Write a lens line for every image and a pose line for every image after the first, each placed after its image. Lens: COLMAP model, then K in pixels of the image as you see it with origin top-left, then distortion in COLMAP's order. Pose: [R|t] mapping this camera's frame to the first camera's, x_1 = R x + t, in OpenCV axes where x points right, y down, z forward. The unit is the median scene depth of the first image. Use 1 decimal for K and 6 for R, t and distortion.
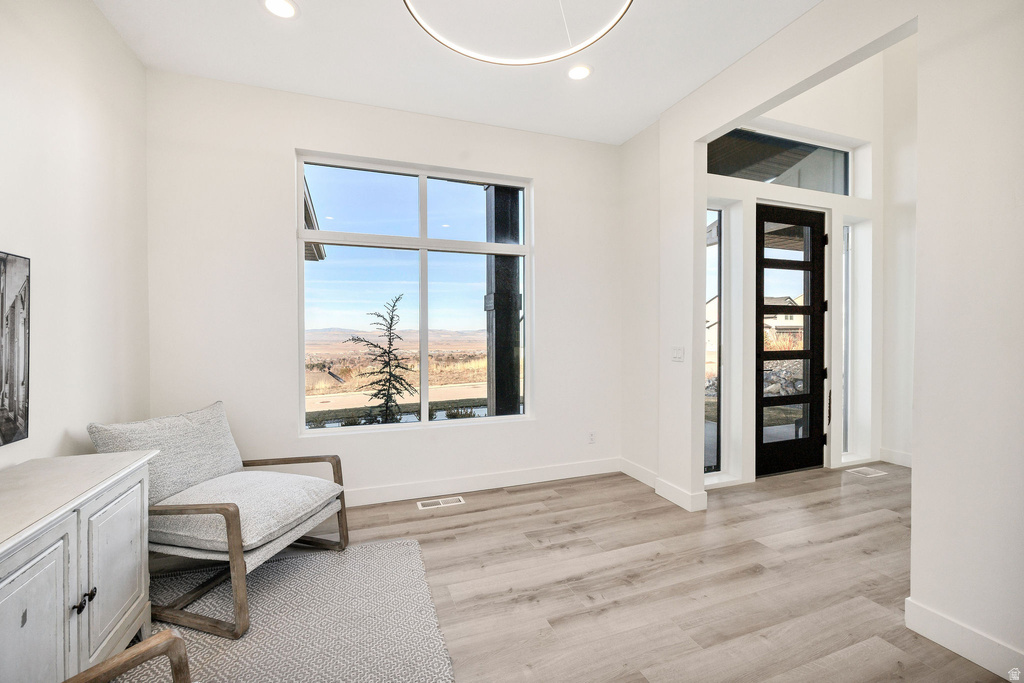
lens RADIAL K [[414.7, 0, 482.1], [0, 414.7, 333.8], [0, 0, 1]] dist [0.001033, 0.000014]
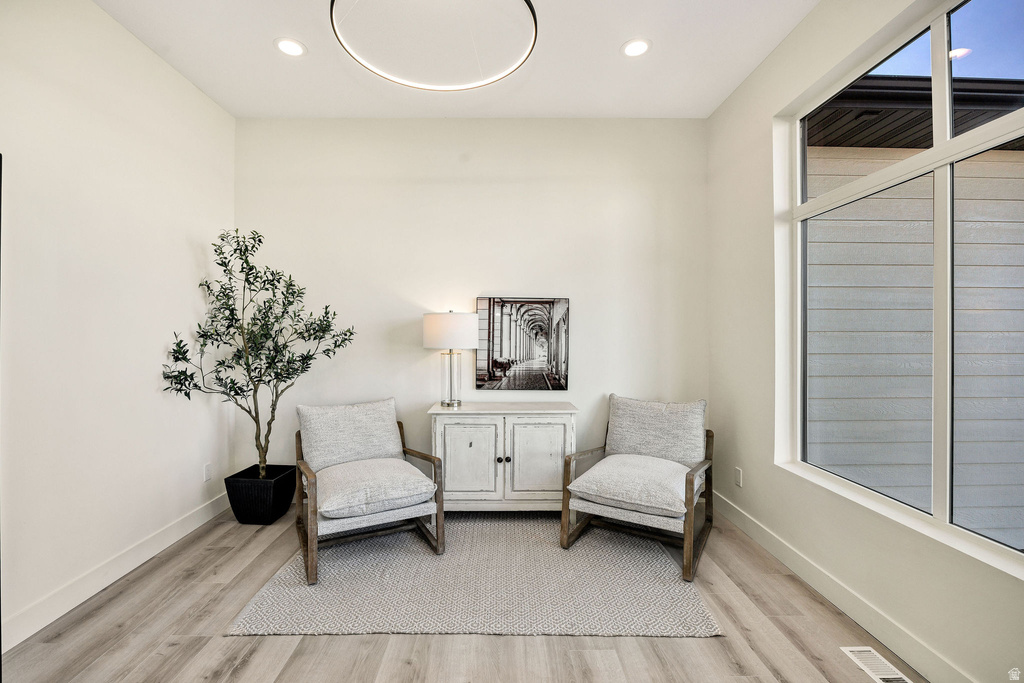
lens RADIAL K [[478.1, 0, 511.0], [0, 478.1, 337.5], [0, 0, 1]] dist [-0.001086, -0.000259]
pose [[-0.298171, 0.008147, -0.954478, 1.143441], [-0.002386, 0.999954, 0.009281, -0.018822], [0.954509, 0.005045, -0.298138, 1.425816]]
